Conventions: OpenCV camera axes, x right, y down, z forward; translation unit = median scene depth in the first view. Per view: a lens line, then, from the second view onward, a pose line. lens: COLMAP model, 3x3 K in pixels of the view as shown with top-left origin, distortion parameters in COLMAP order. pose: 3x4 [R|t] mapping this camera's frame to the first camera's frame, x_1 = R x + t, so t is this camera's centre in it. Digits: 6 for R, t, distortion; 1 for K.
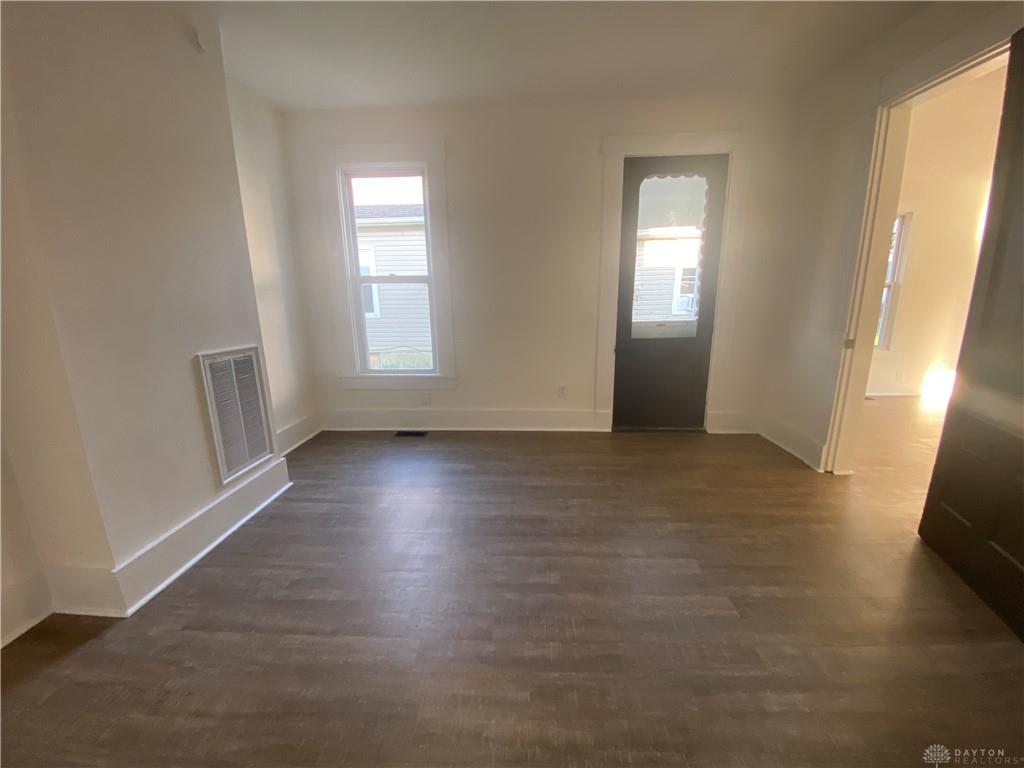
lens RADIAL K [[413.4, 0, 511.3], [0, 413.4, 389.3], [0, 0, 1]] dist [0.018075, -0.020180]
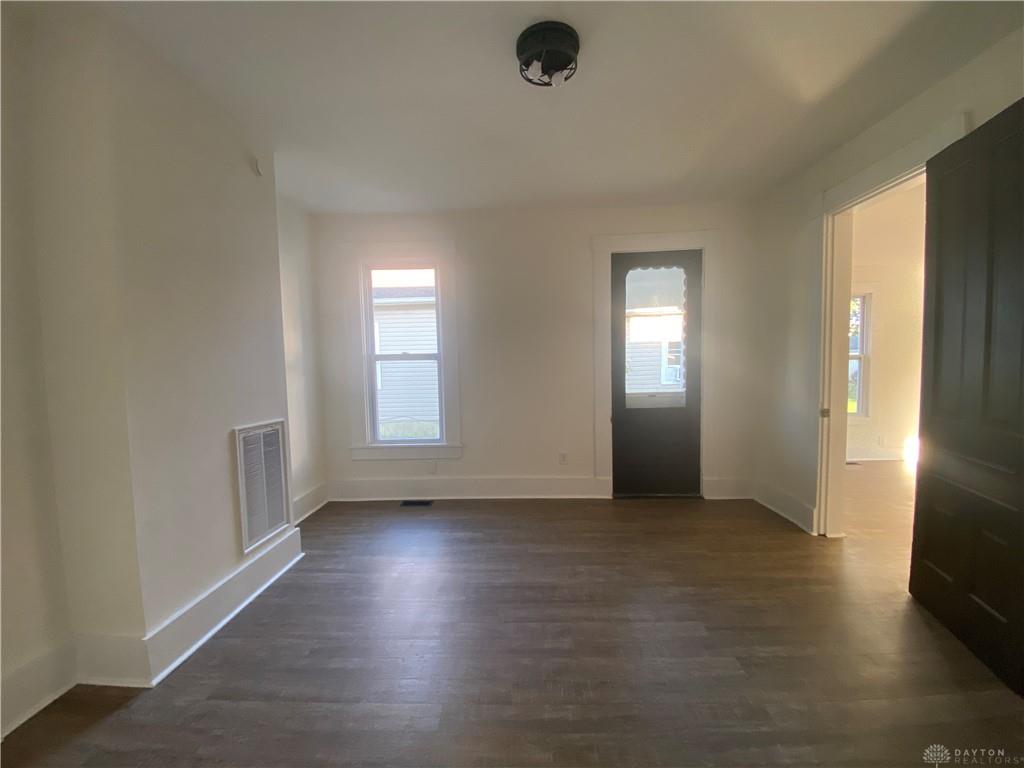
lens RADIAL K [[413.4, 0, 511.3], [0, 413.4, 389.3], [0, 0, 1]] dist [0.018075, -0.020180]
pose [[0.999835, -0.008003, 0.016278, -0.037929], [0.010573, 0.986314, -0.164540, 0.000976], [-0.014738, 0.164685, 0.986236, -0.095271]]
